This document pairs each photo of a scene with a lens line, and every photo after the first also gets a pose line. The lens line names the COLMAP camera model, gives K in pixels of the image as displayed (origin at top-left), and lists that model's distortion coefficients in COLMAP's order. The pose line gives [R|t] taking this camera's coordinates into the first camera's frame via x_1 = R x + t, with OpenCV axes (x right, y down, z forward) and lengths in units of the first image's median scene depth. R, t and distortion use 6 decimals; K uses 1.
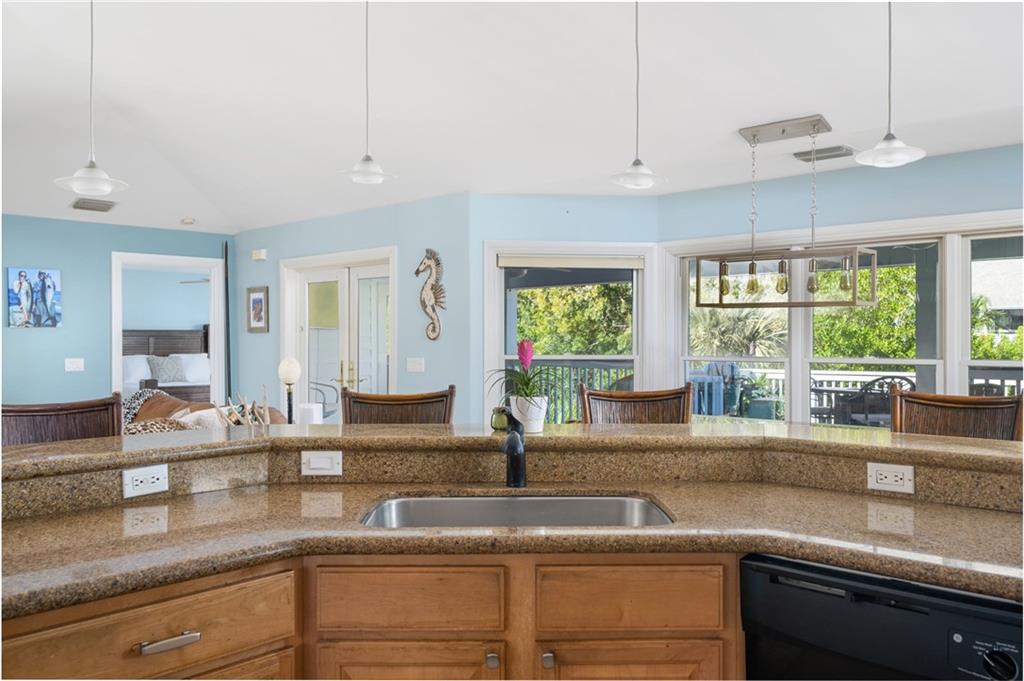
lens RADIAL K [[802.6, 0, 512.1], [0, 802.6, 341.1], [0, 0, 1]] dist [-0.012374, 0.009389]
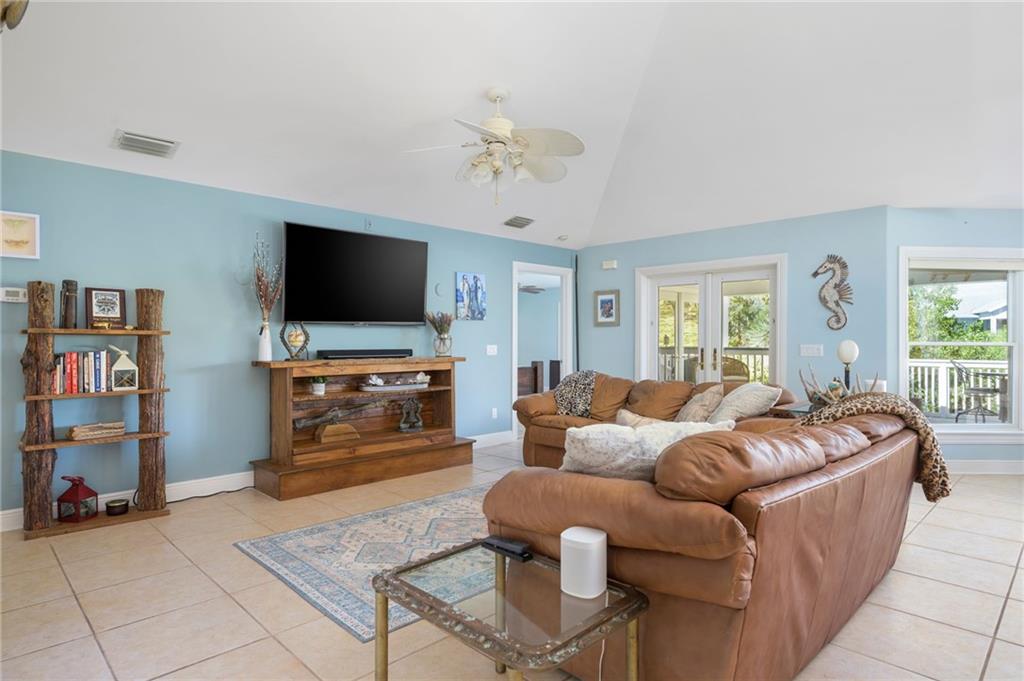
lens RADIAL K [[563.3, 0, 518.4], [0, 563.3, 338.0], [0, 0, 1]] dist [0.000744, 0.001678]
pose [[0.999388, 0.003559, -0.034812, -0.485833], [-0.003796, 0.999970, -0.006737, 0.016551], [0.034787, 0.006865, 0.999371, 0.118636]]
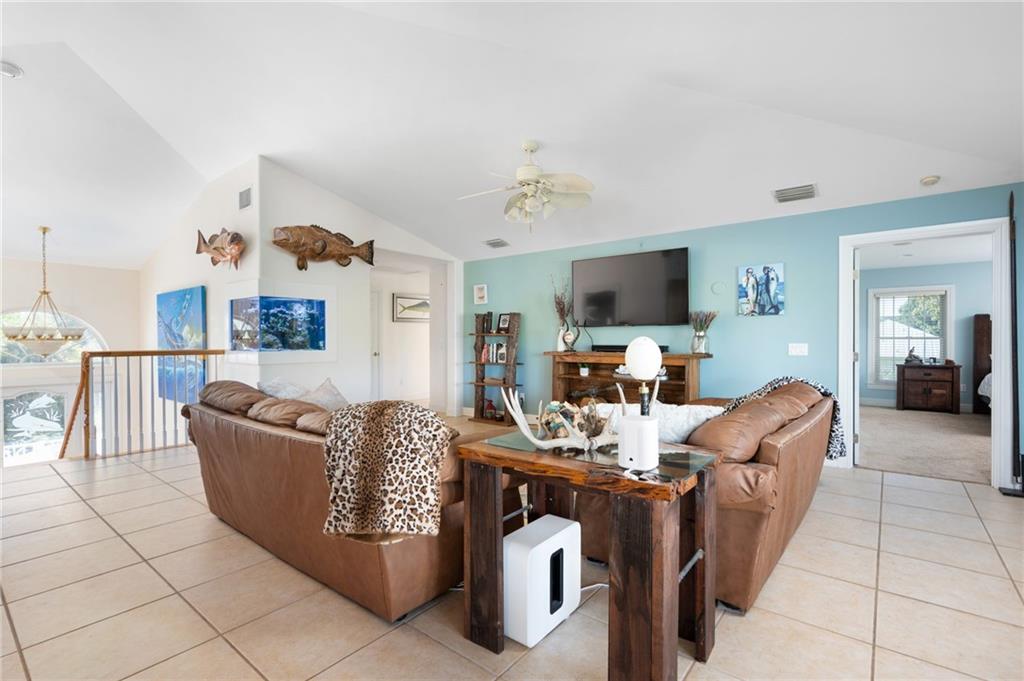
lens RADIAL K [[465.5, 0, 515.3], [0, 465.5, 340.2], [0, 0, 1]] dist [-0.001533, -0.000111]
pose [[0.081065, 0.006249, -0.996689, 0.041218], [-0.002356, 0.999979, 0.006078, 0.014578], [0.996706, 0.001855, 0.081078, 0.588046]]
